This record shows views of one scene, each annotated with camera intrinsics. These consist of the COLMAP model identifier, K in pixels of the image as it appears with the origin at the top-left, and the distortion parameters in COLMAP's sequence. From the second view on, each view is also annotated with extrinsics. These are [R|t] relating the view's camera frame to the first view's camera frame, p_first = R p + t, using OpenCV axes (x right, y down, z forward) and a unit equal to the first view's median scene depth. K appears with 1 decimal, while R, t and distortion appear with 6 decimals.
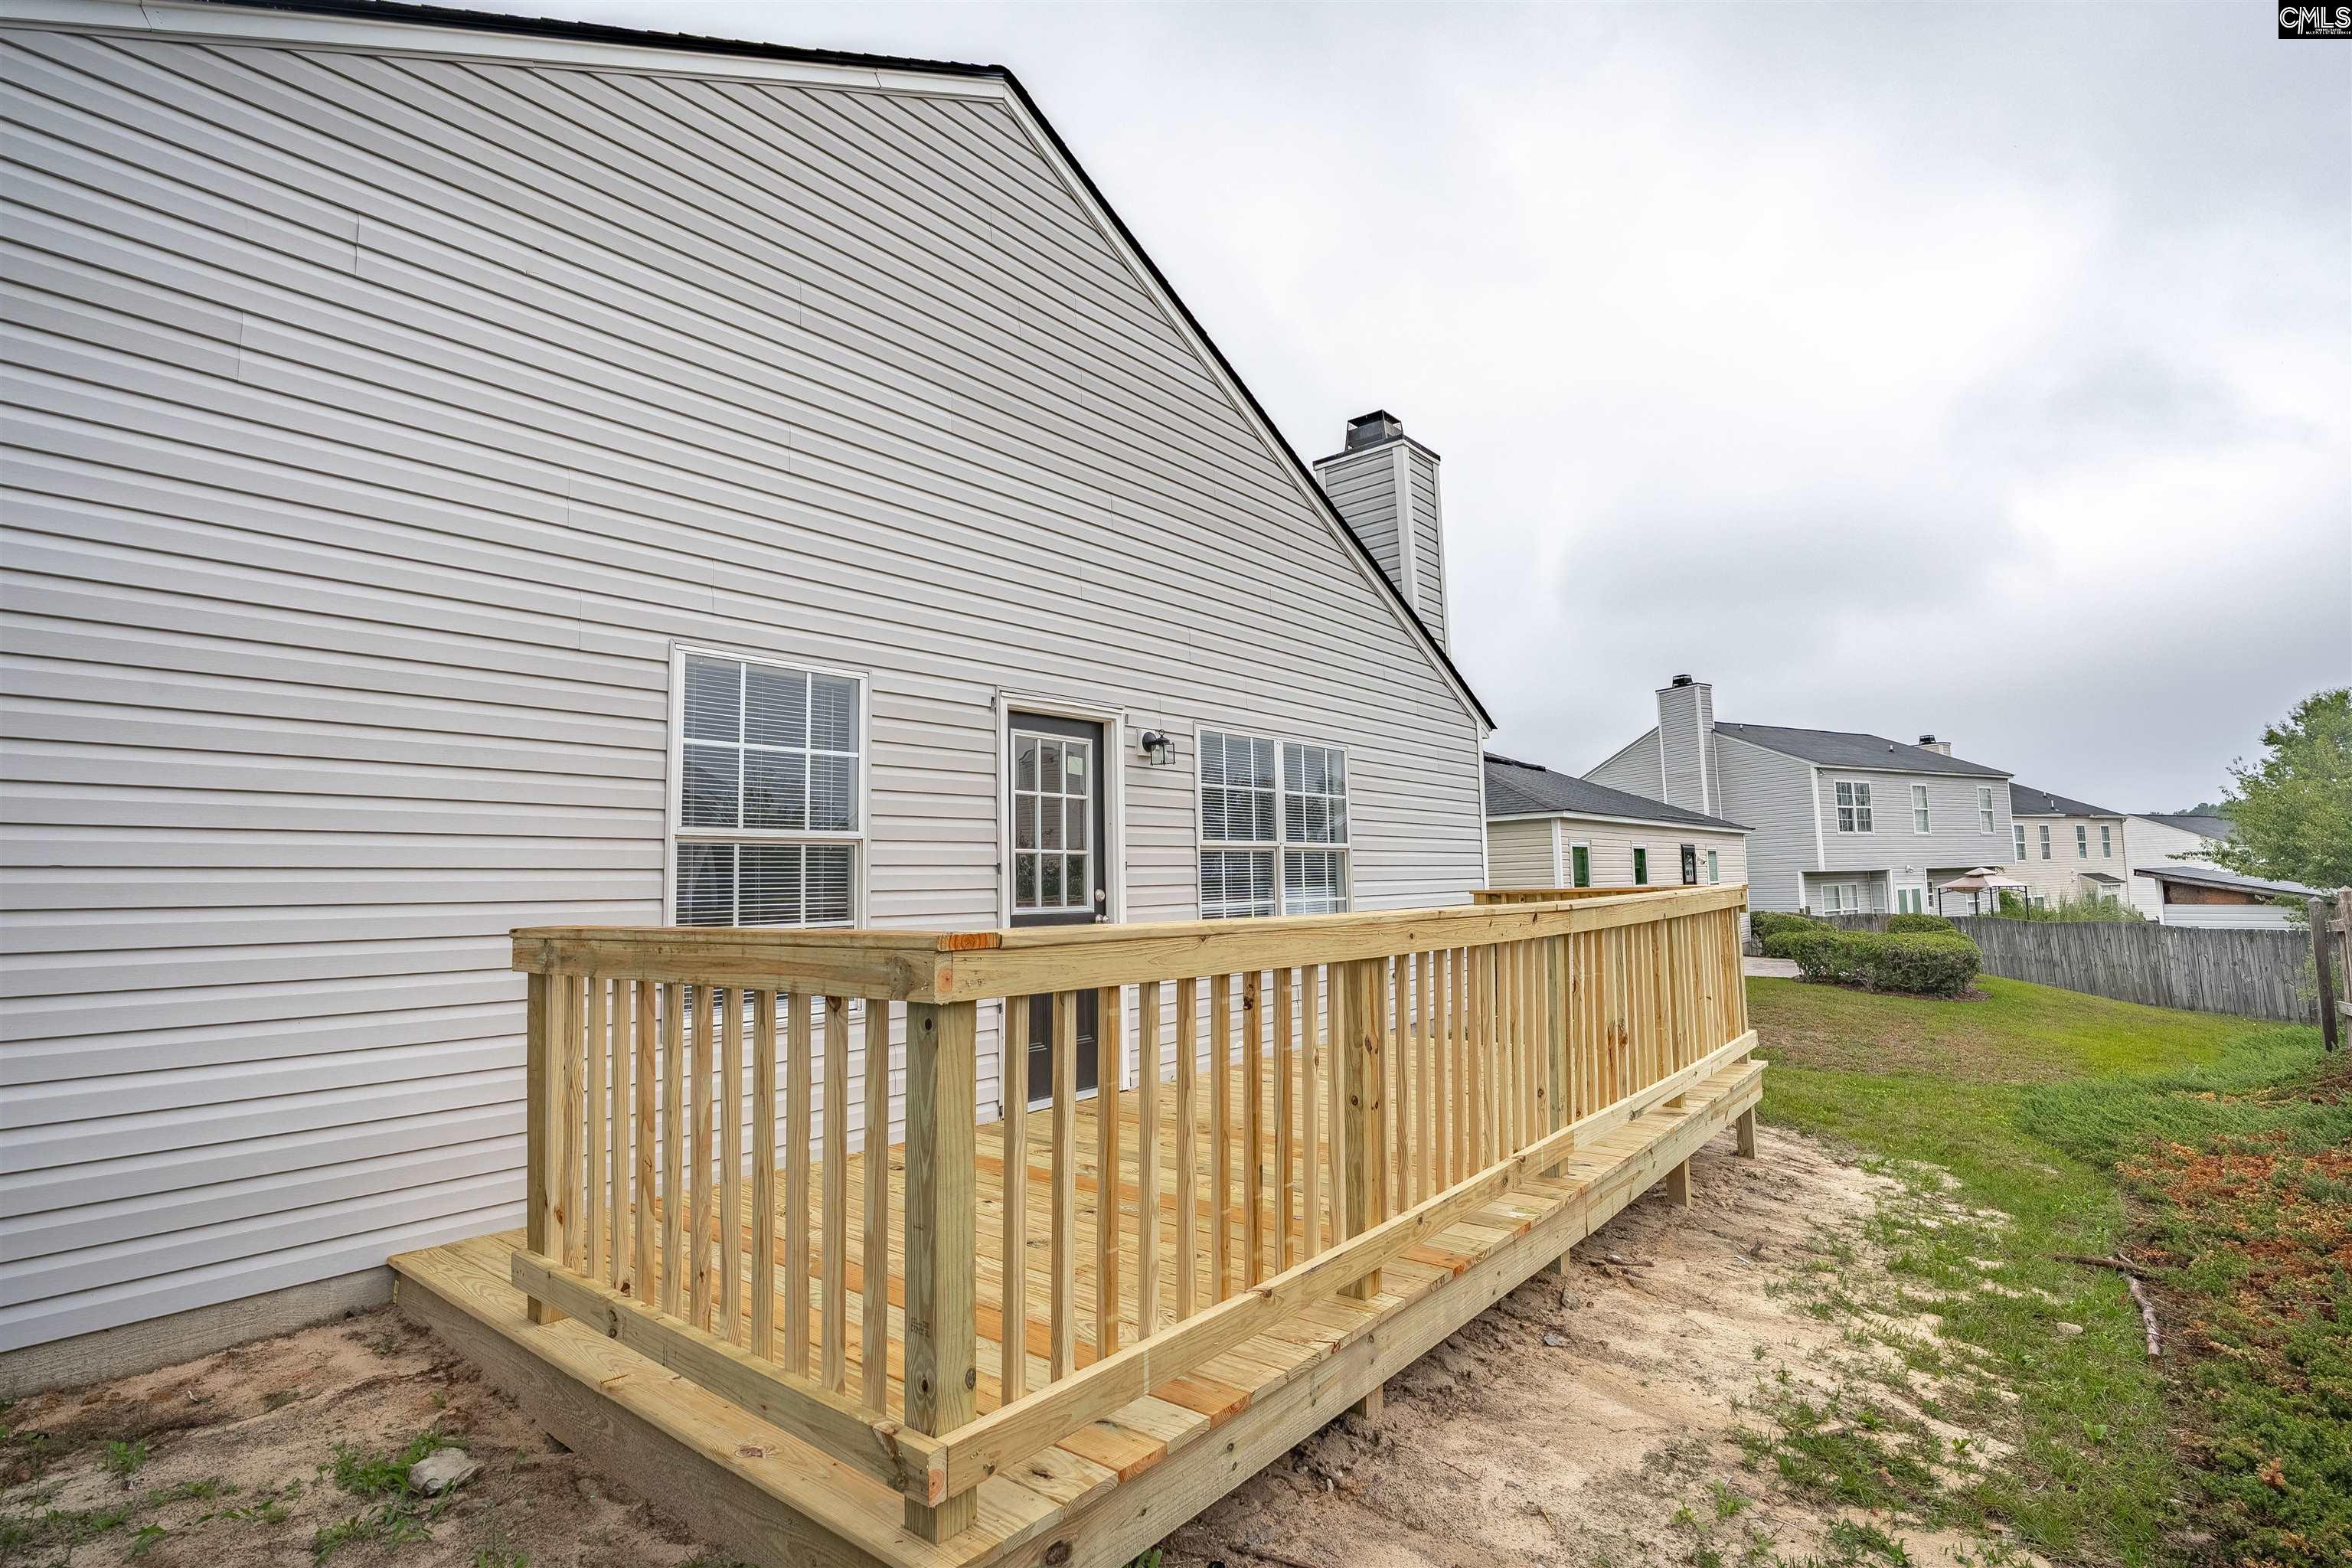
lens RADIAL K [[1120.5, 0, 1201.9], [0, 1120.5, 773.4], [0, 0, 1]] dist [-0.033582, 0.006360]
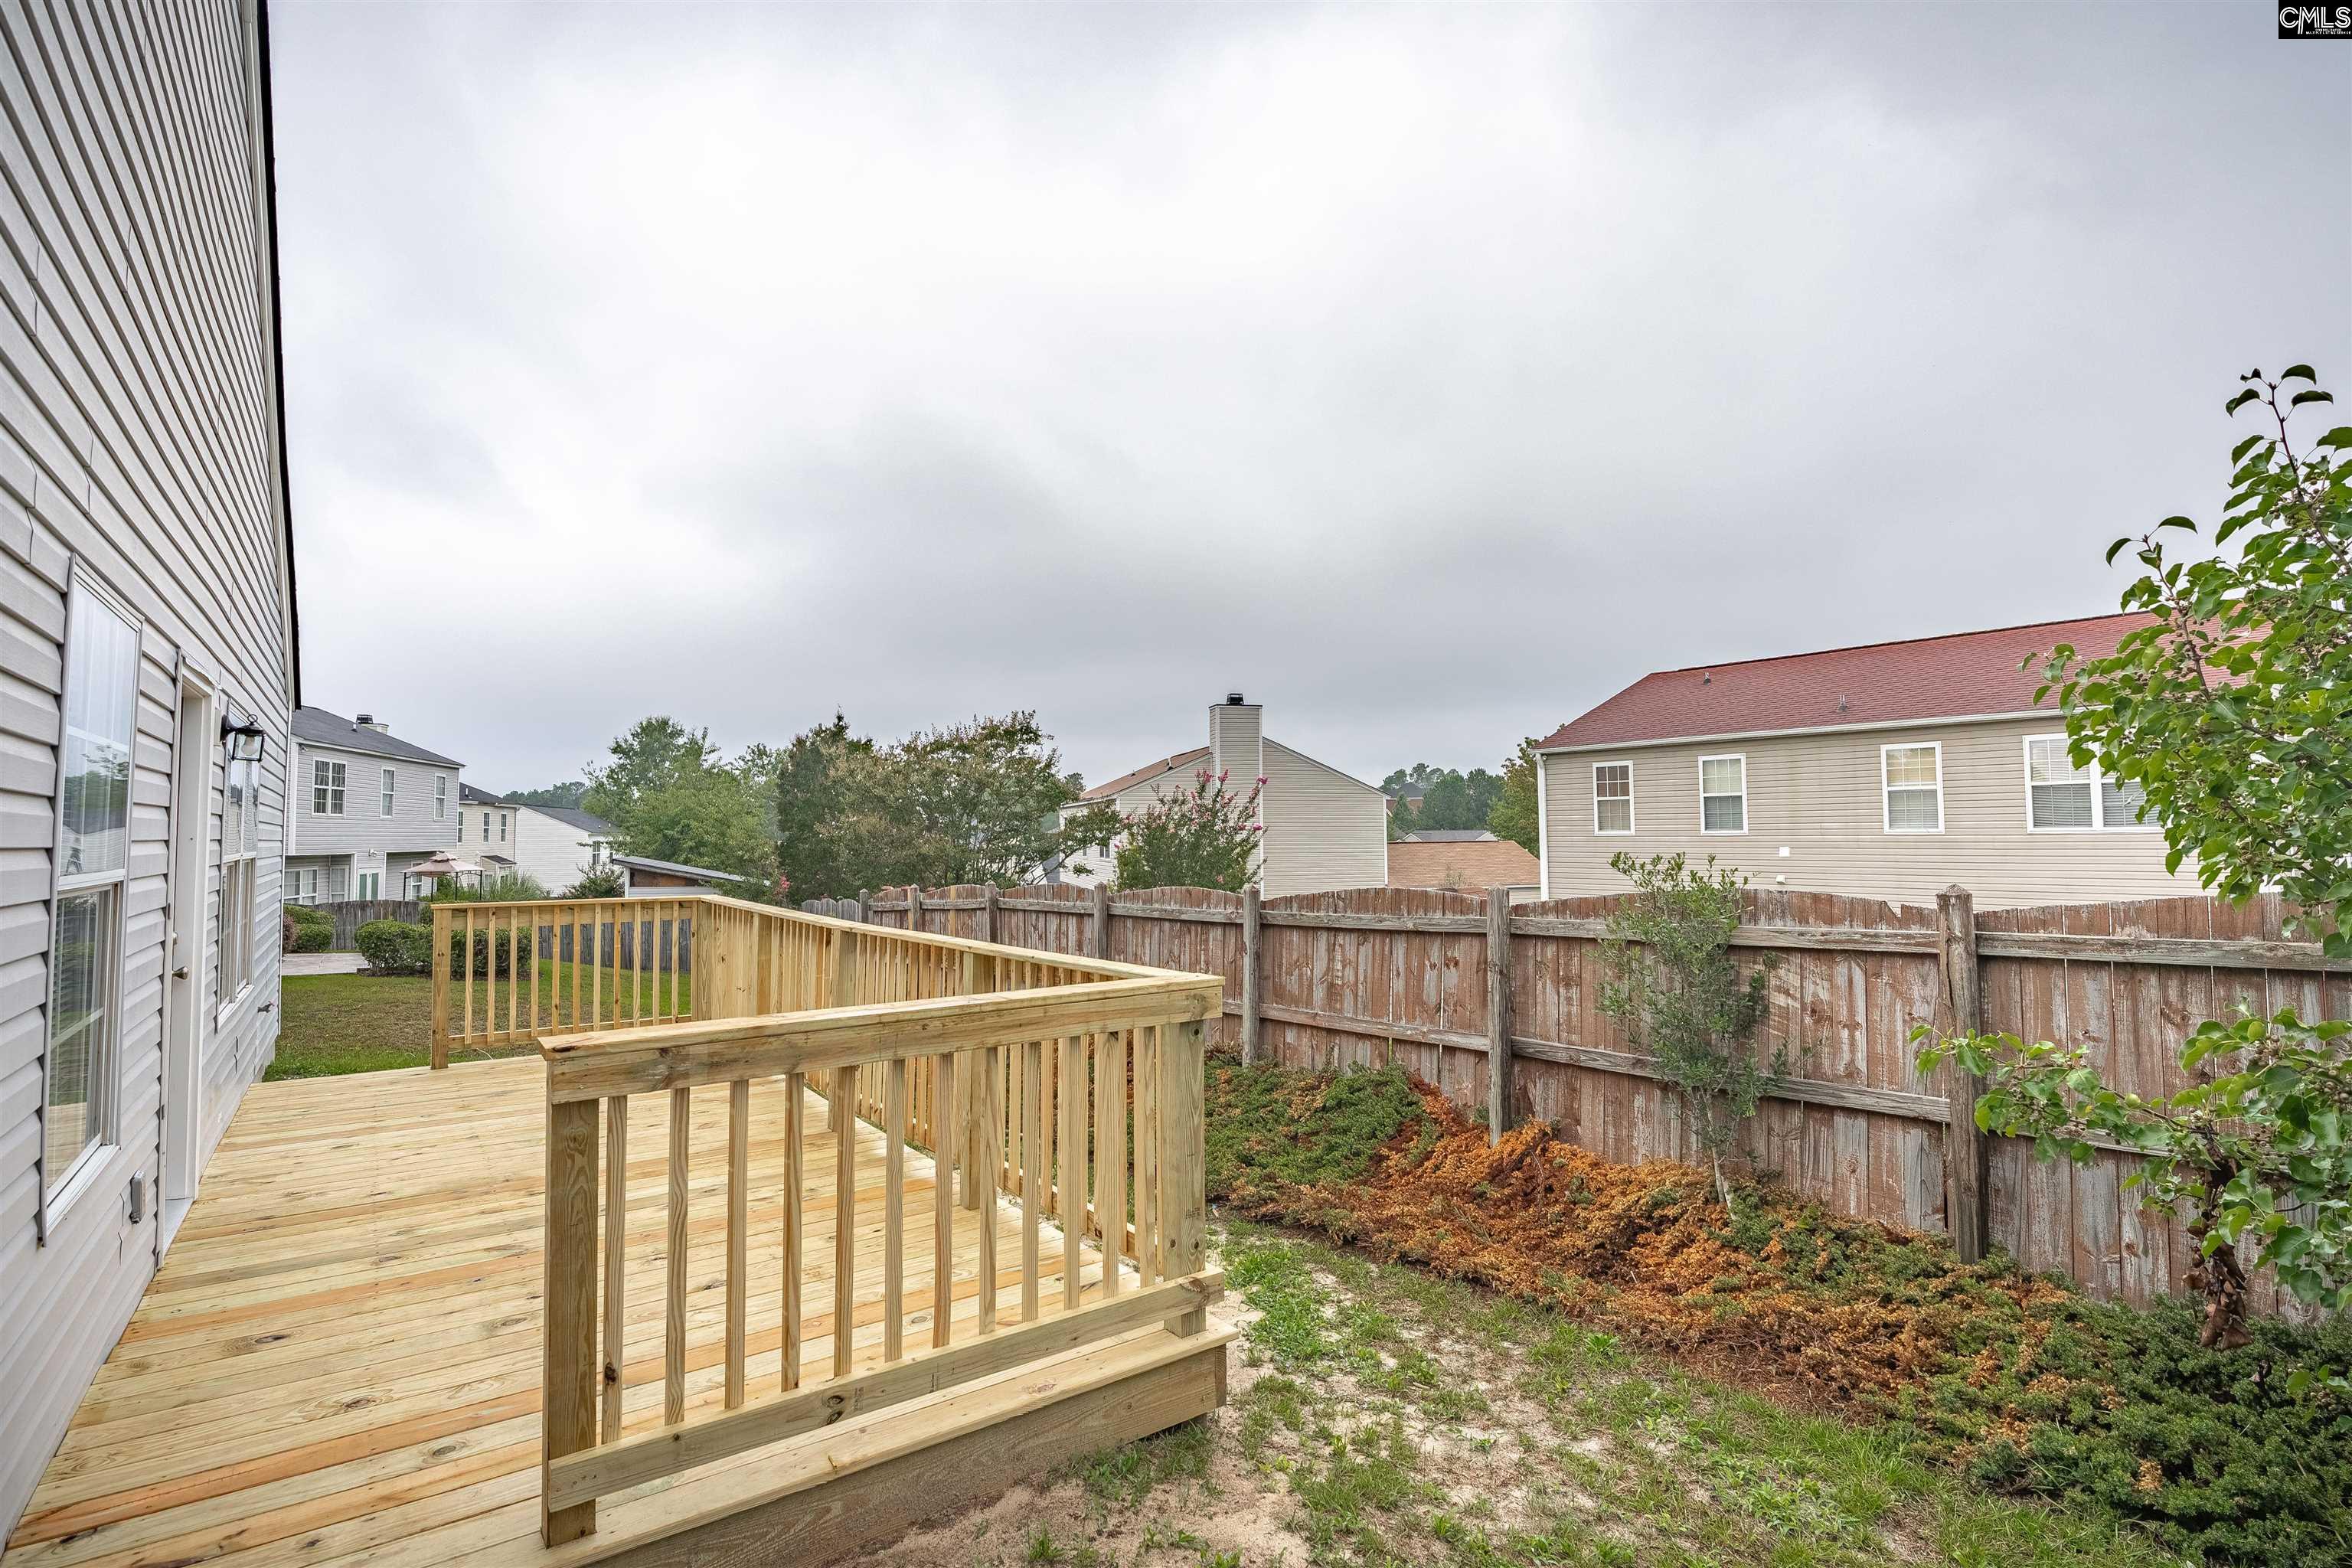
lens RADIAL K [[1108.6, 0, 1187.1], [0, 1108.6, 783.0], [0, 0, 1]] dist [-0.027292, 0.000644]
pose [[0.273669, 0.065524, 0.959589, -0.462652], [-0.093795, 0.994740, -0.041175, -0.018503], [-0.957240, -0.078736, 0.278375, 0.146167]]
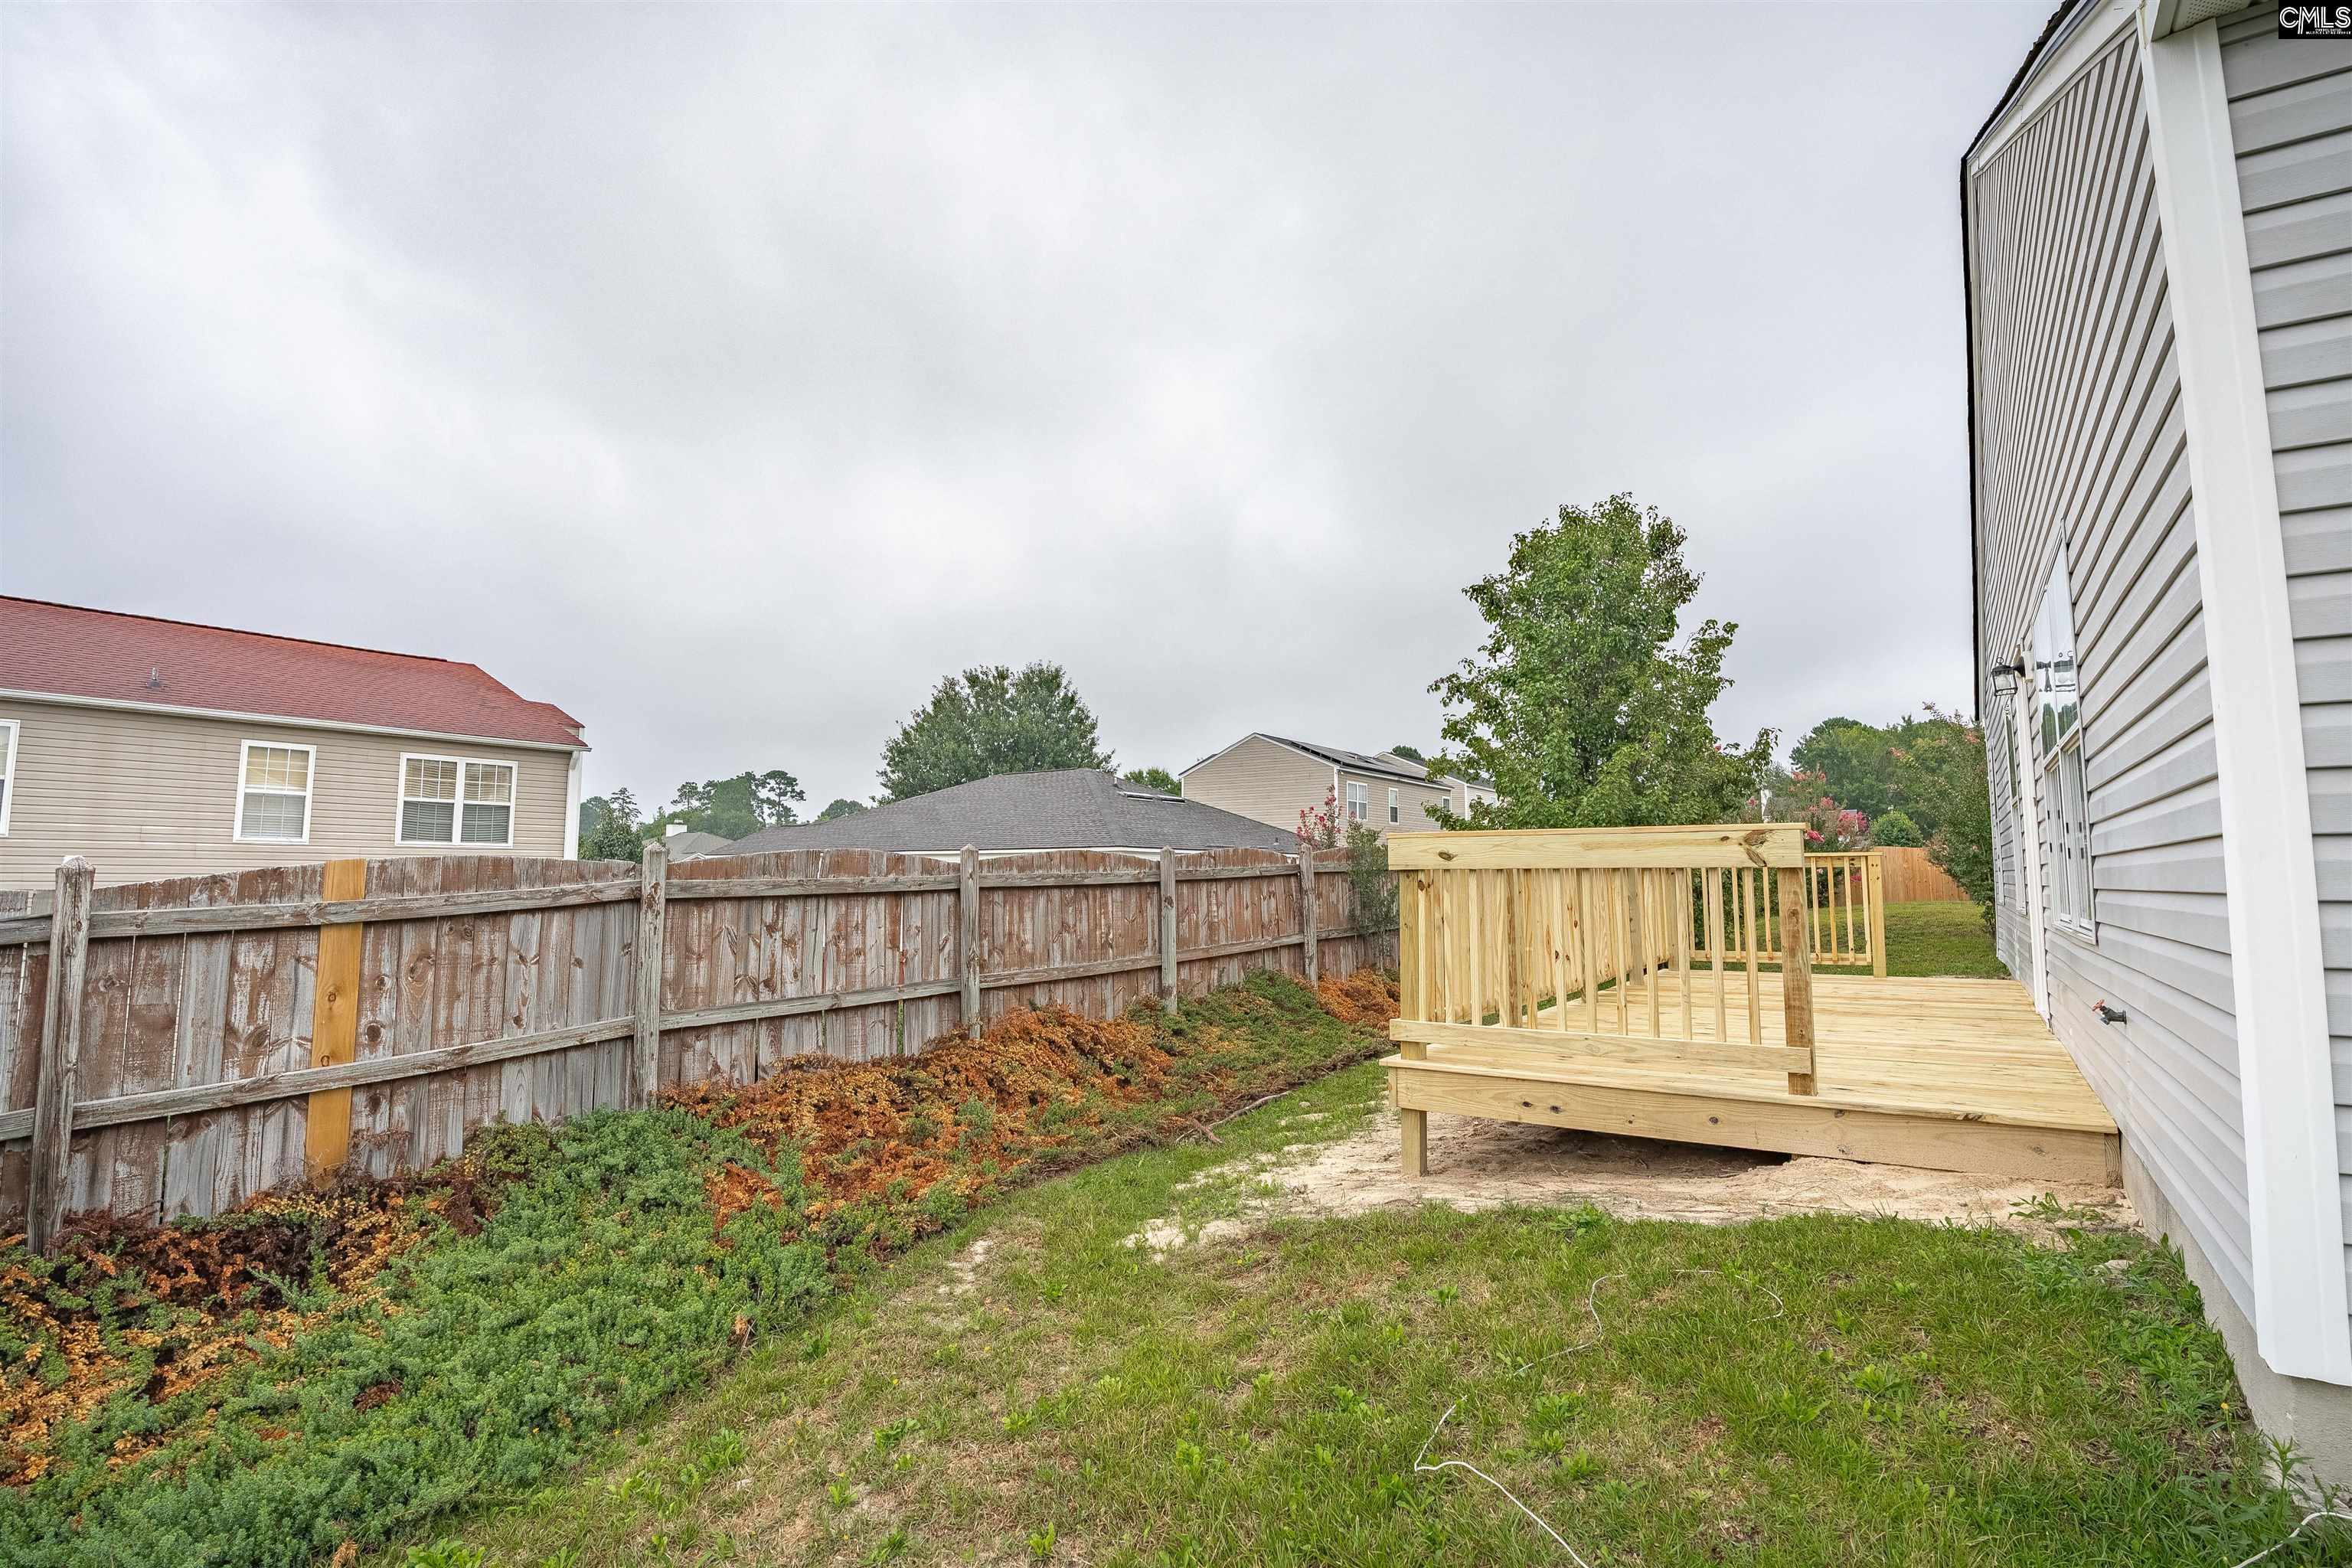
lens RADIAL K [[1120.5, 0, 1201.9], [0, 1120.5, 773.4], [0, 0, 1]] dist [-0.033582, 0.006360]
pose [[-0.997238, 0.018403, -0.071950, 0.575996], [0.031813, 0.981279, -0.189946, 0.172681], [0.067107, -0.191710, -0.979155, 1.506178]]
